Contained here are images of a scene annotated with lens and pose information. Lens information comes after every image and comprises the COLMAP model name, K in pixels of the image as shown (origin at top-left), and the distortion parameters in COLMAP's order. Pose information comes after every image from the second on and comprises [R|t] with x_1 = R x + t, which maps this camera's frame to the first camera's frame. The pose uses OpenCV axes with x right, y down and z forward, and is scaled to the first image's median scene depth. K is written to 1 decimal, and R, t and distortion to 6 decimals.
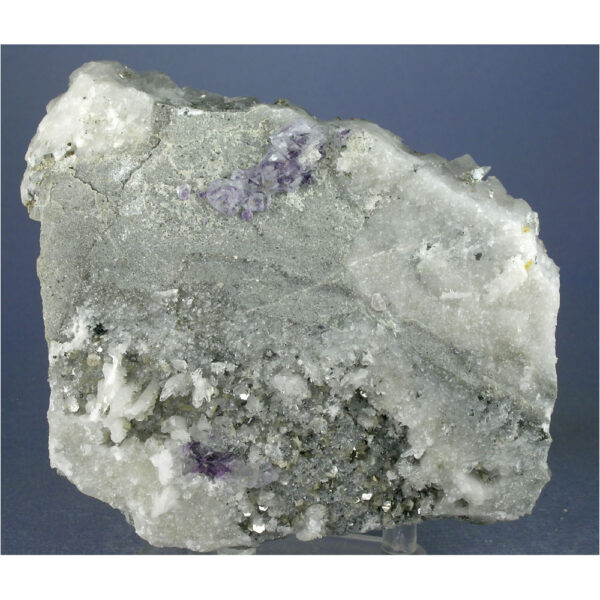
lens RADIAL K [[1356.8, 0, 300.0], [0, 1356.8, 300.0], [0, 0, 1]] dist [-0.097938, -0.995963]
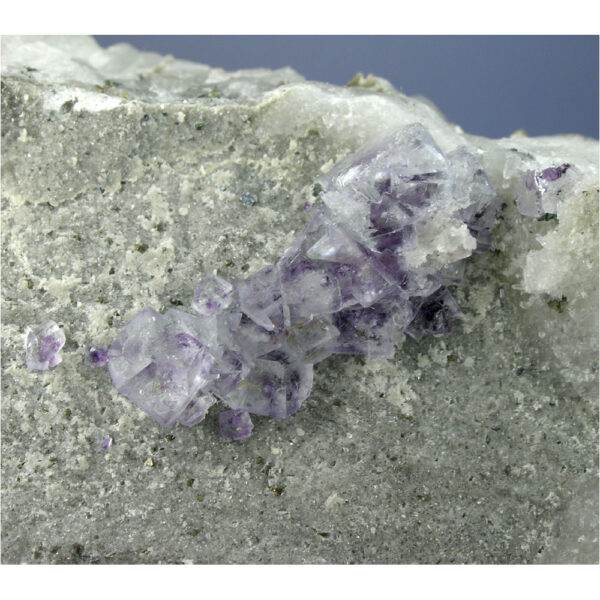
lens RADIAL K [[1356.8, 0, 300.0], [0, 1356.8, 300.0], [0, 0, 1]] dist [-0.097938, -0.995963]
pose [[0.993503, 0.033249, -0.108837, 0.009655], [-0.036773, 0.998857, -0.030533, -0.082185], [0.107698, 0.034337, 0.993591, 0.679845]]
